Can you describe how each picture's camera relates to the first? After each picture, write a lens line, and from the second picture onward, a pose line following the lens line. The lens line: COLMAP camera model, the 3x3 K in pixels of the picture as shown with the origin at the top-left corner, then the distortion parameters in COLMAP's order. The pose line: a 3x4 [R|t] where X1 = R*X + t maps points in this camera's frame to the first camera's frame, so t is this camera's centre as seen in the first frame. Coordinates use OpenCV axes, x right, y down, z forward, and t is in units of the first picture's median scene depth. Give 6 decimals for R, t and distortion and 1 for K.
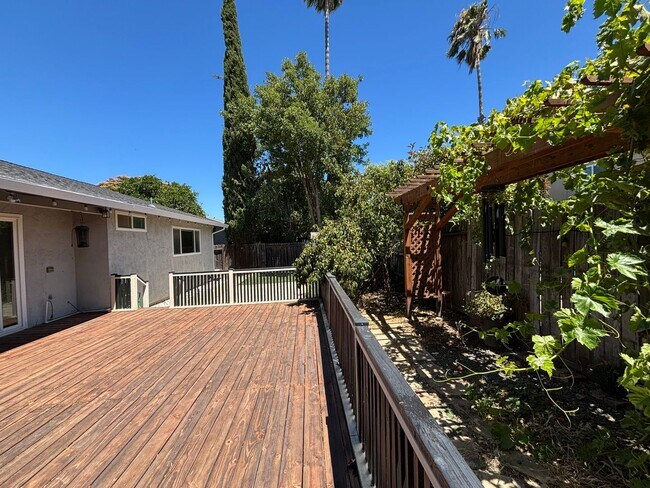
lens RADIAL K [[264.7, 0, 324.9], [0, 264.7, 242.4], [0, 0, 1]] dist [0.000306, 0.000425]
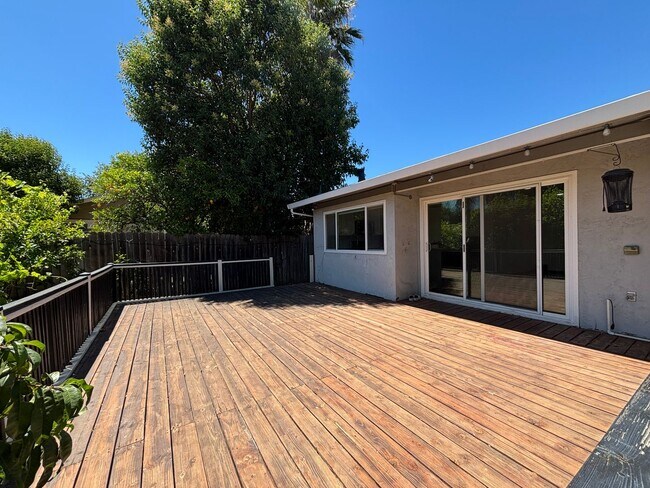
lens RADIAL K [[262.5, 0, 323.8], [0, 262.5, 246.2], [0, 0, 1]] dist [0.000934, 0.000208]
pose [[-0.878276, 0.060993, -0.474248, -0.138423], [0.048687, 0.998083, 0.038198, 0.031867], [0.475669, 0.010458, -0.879562, 0.982629]]
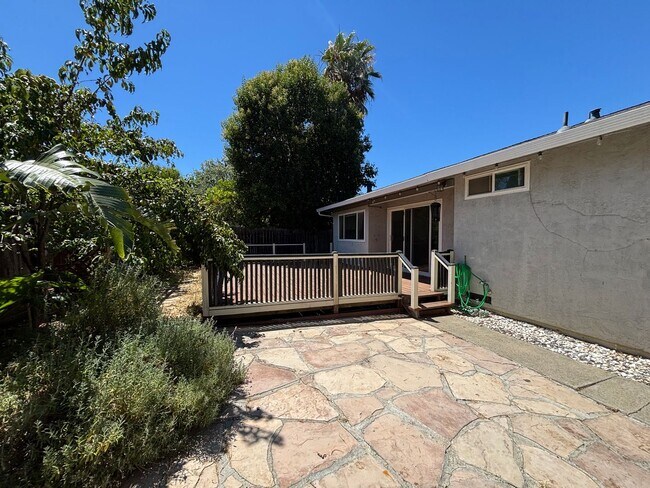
lens RADIAL K [[263.4, 0, 325.0], [0, 263.4, 244.0], [0, 0, 1]] dist [-0.000331, 0.000297]
pose [[-0.960863, 0.048396, -0.272763, -0.117396], [0.036750, 0.998188, 0.047645, 0.036542], [0.274574, 0.035756, -0.960901, 1.645180]]
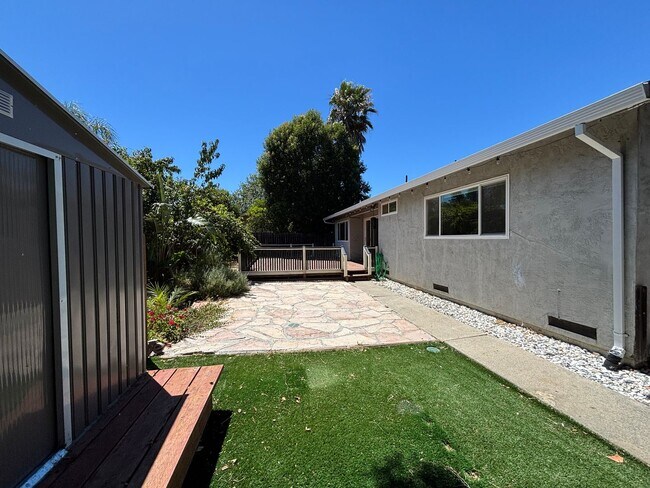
lens RADIAL K [[262.5, 0, 323.8], [0, 262.5, 246.2], [0, 0, 1]] dist [0.000934, 0.000208]
pose [[-0.992038, 0.053041, -0.114227, -0.287207], [0.048884, 0.998047, 0.038893, 0.044695], [0.116067, 0.032999, -0.992693, 2.351539]]
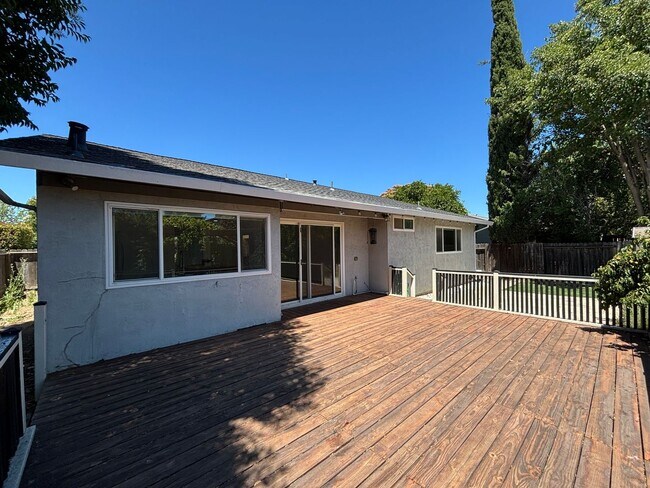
lens RADIAL K [[264.7, 0, 324.9], [0, 264.7, 242.4], [0, 0, 1]] dist [0.000306, 0.000425]
pose [[0.611689, 0.018034, -0.790893, 0.001456], [-0.012511, 0.999836, 0.013121, -0.003239], [0.790999, 0.001869, 0.611814, -0.017098]]
